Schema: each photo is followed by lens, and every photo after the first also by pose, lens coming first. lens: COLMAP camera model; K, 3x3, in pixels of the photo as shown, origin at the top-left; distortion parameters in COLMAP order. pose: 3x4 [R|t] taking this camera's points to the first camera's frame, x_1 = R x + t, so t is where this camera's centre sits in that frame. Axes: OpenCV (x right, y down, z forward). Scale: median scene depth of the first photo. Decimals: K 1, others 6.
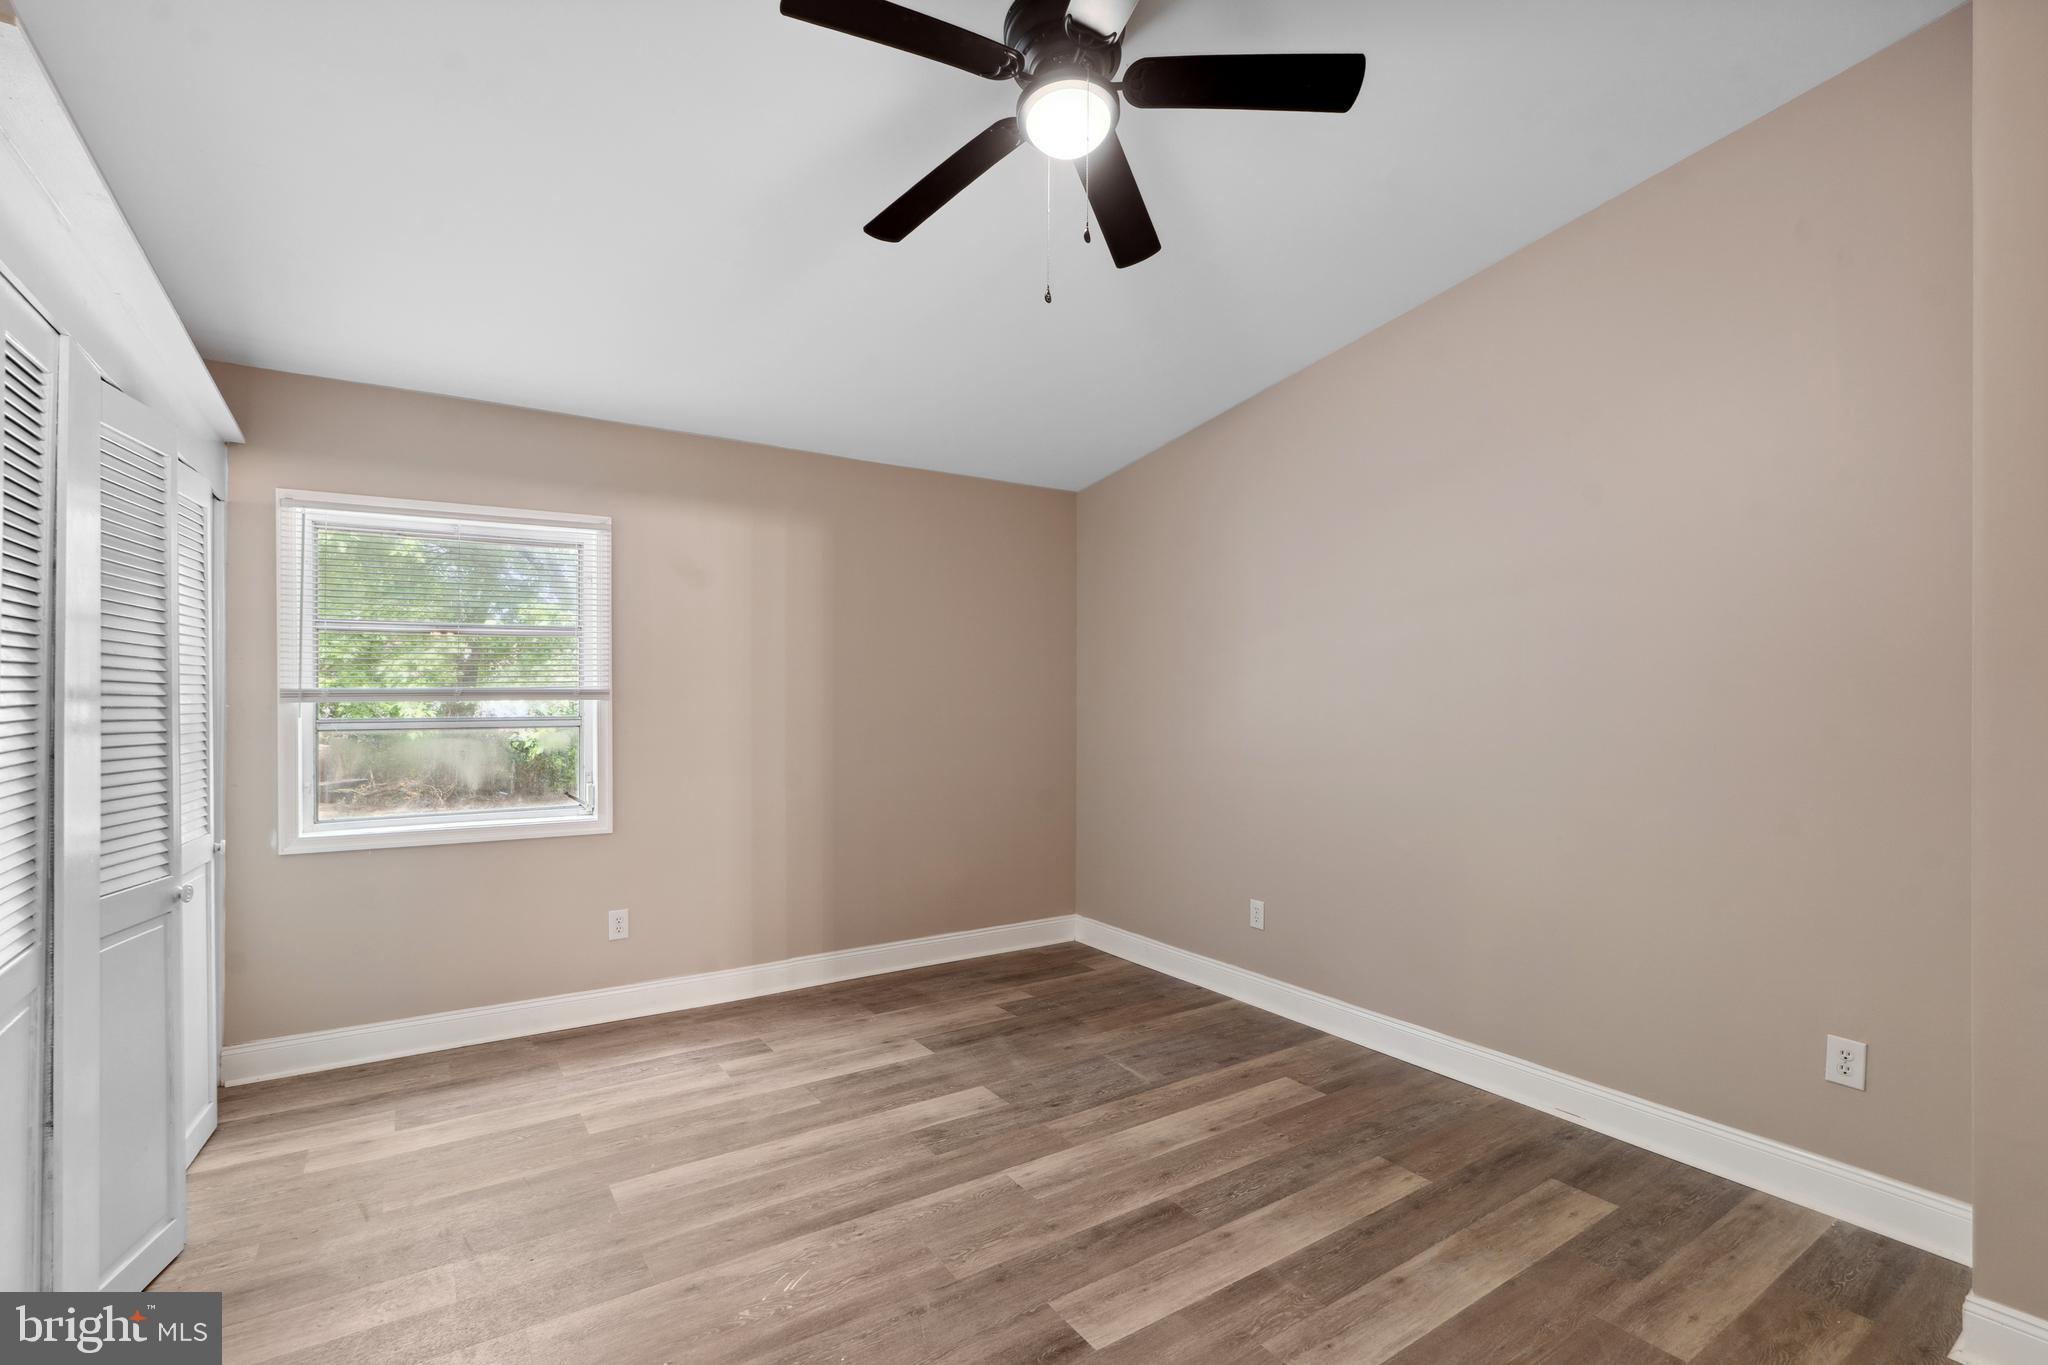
lens RADIAL K [[928.0, 0, 1023.5], [0, 928.0, 690.3], [0, 0, 1]] dist [-0.010244, 0.000031]
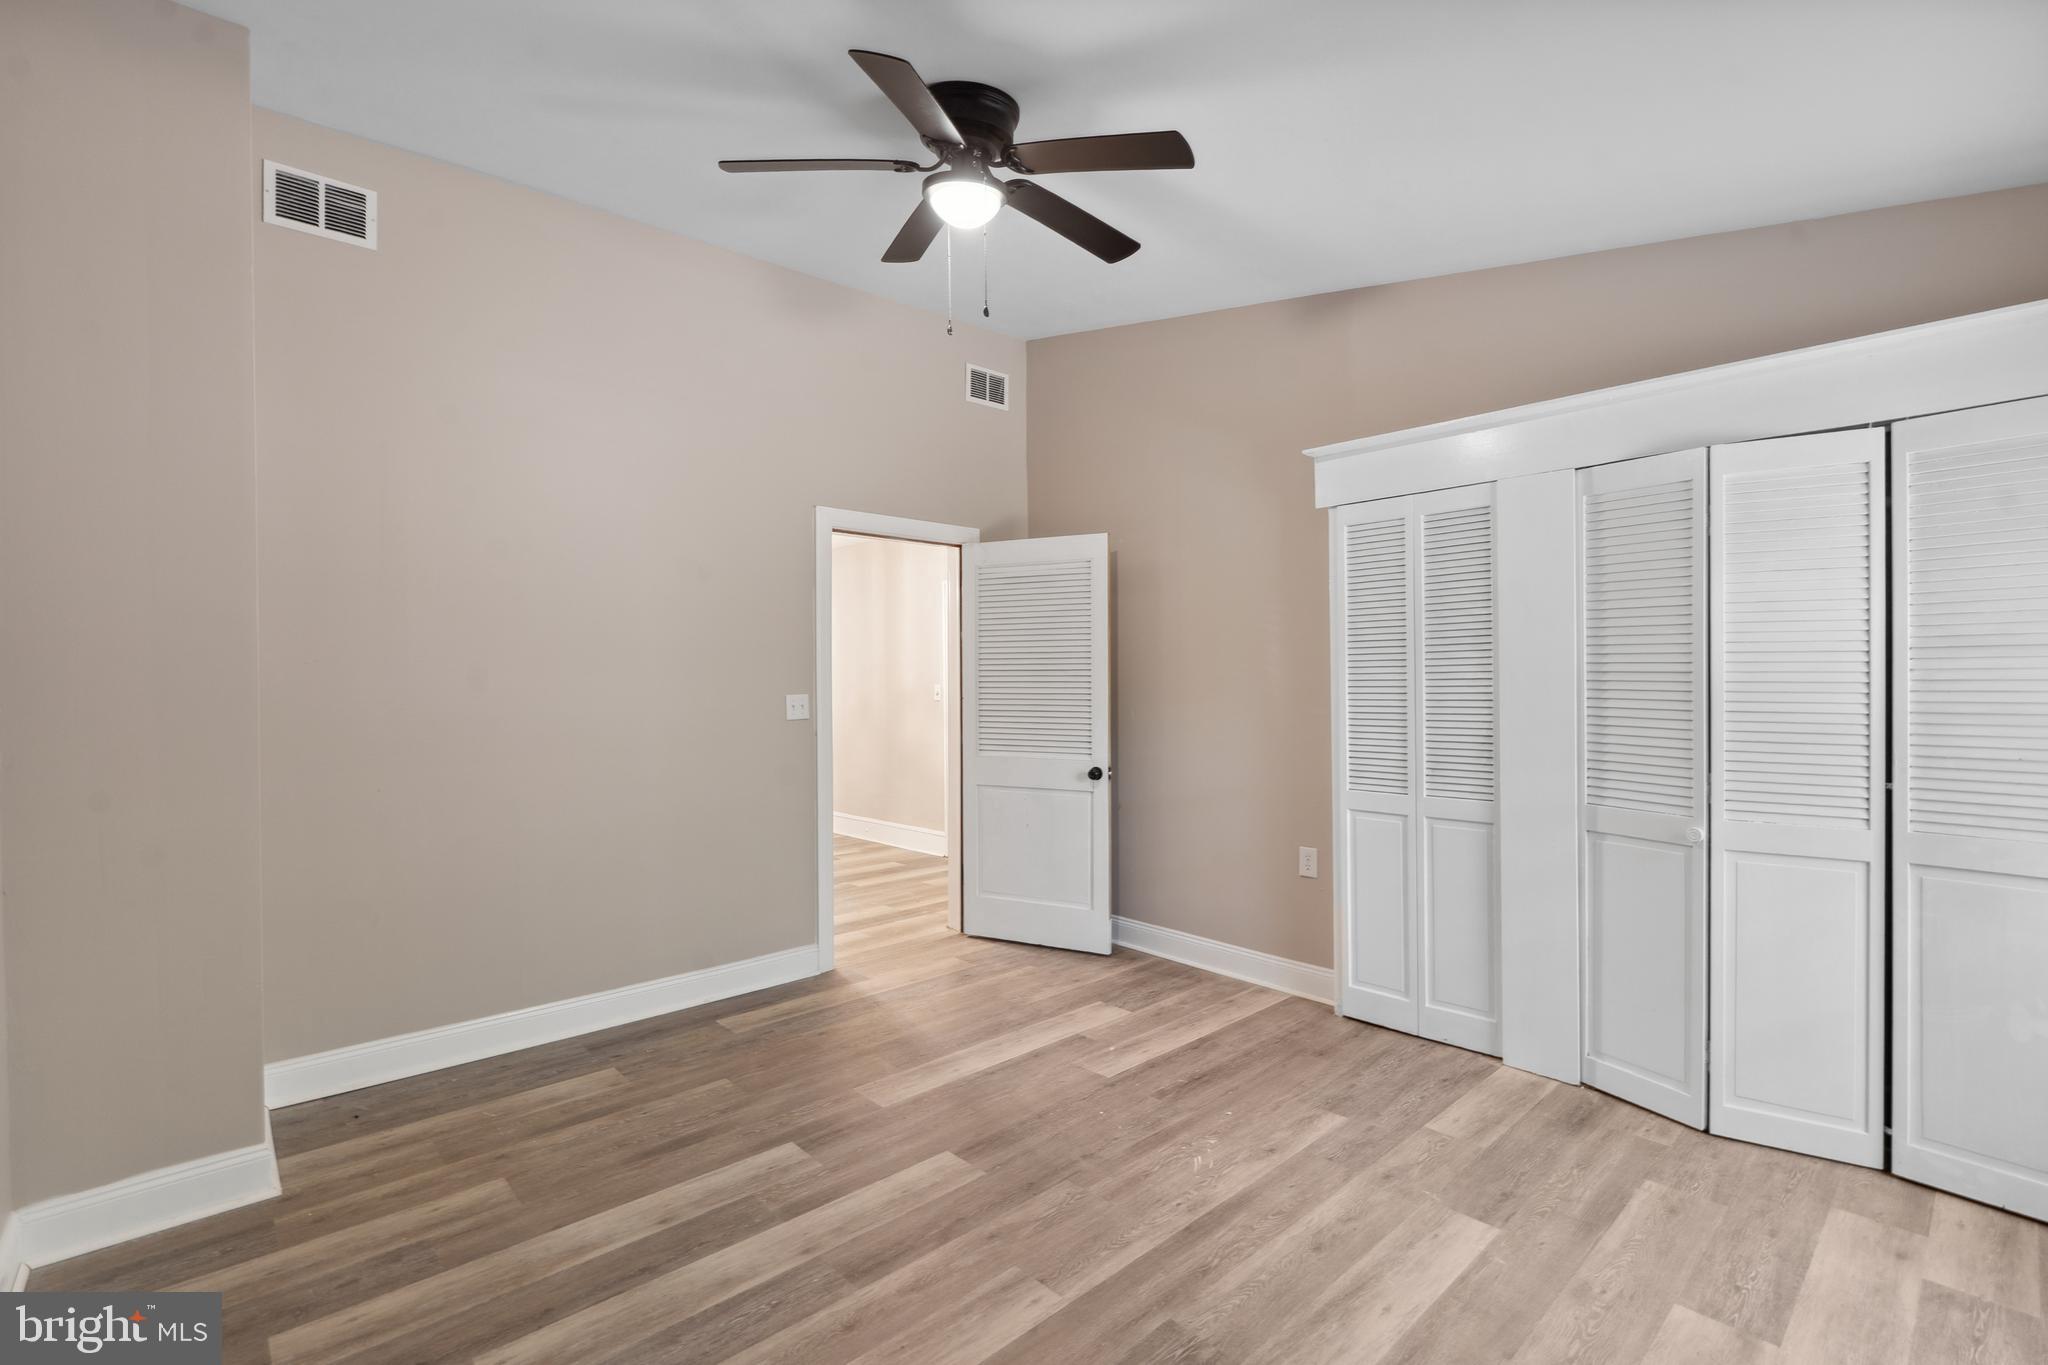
lens RADIAL K [[928.0, 0, 1025.0], [0, 928.0, 683.2], [0, 0, 1]] dist [-0.010244, 0.000031]
pose [[-0.988111, 0.003058, -0.153714, 0.143467], [0.003678, 0.999986, -0.003753, 0.017815], [0.153701, -0.004274, -0.988108, 1.957594]]
